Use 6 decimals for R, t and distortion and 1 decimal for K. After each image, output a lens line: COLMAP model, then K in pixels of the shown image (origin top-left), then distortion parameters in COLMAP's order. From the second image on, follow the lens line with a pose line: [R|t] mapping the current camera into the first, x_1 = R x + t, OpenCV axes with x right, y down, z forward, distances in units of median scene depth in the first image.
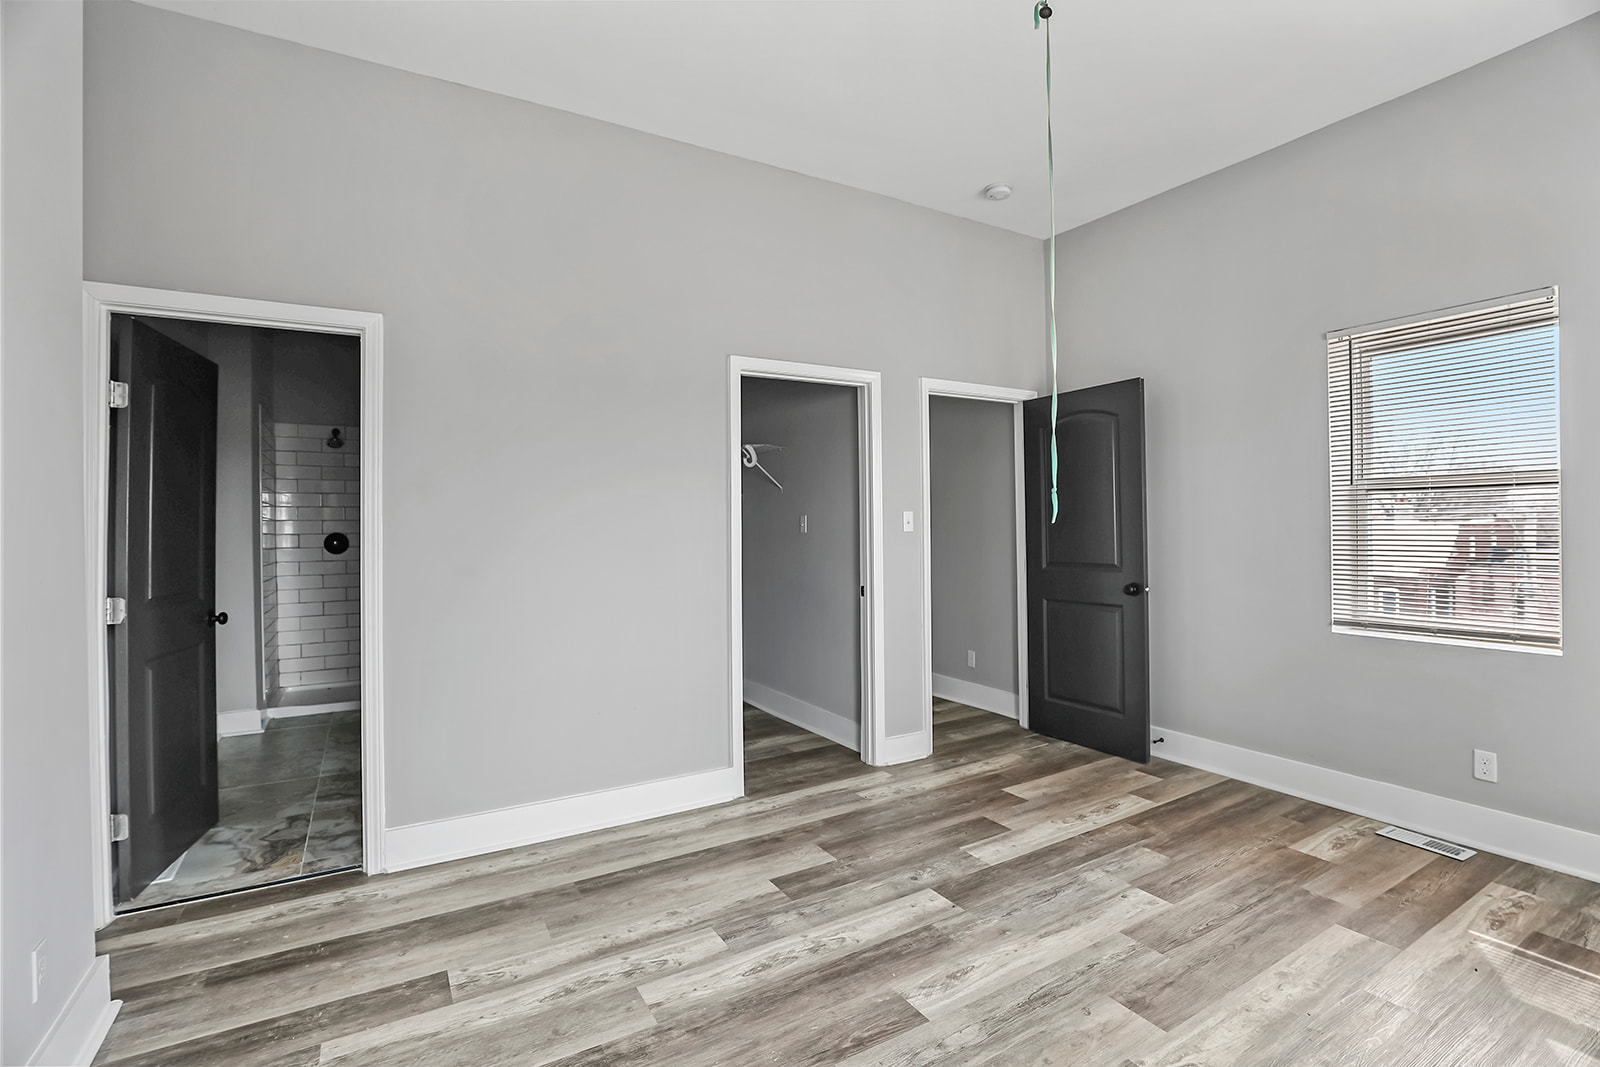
lens RADIAL K [[720.0, 0, 799.5], [0, 720.0, 531.0], [0, 0, 1]] dist [-0.002791, 0.000208]
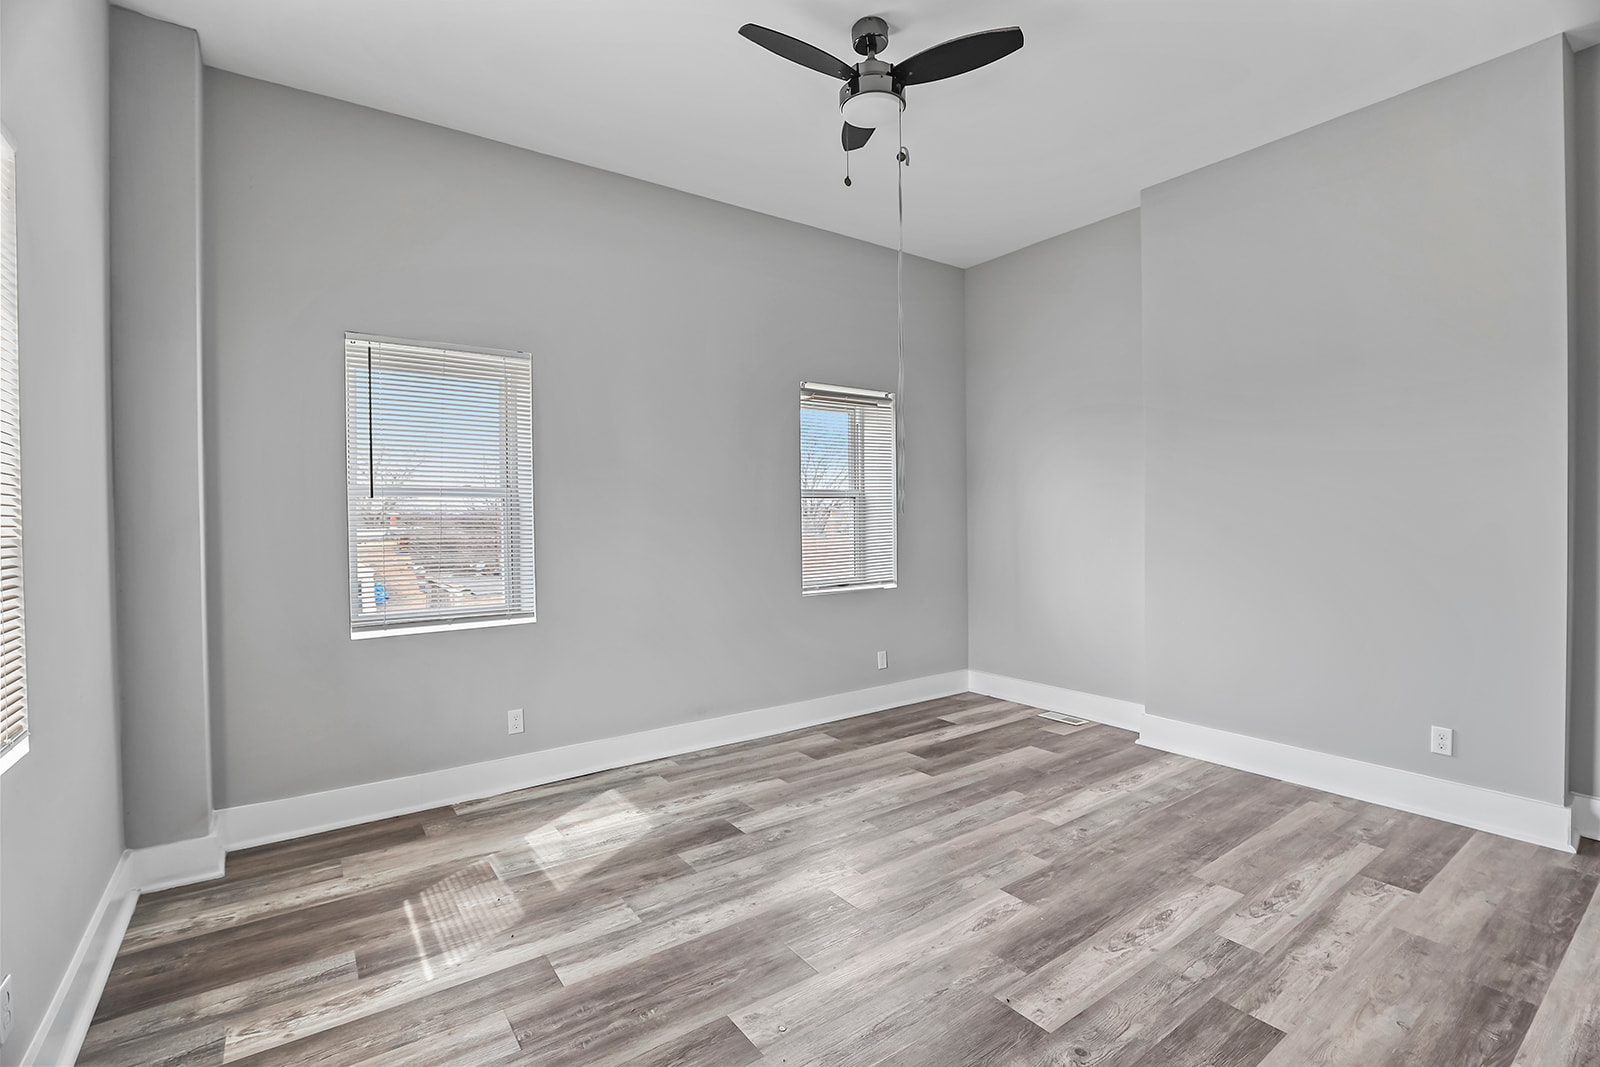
lens RADIAL K [[720.0, 0, 802.3], [0, 720.0, 527.6], [0, 0, 1]] dist [-0.002791, 0.000208]
pose [[-0.996204, 0.016763, -0.085419, 0.541613], [0.015053, 0.999674, 0.020616, -0.011716], [0.085737, 0.019252, -0.996132, 1.912447]]
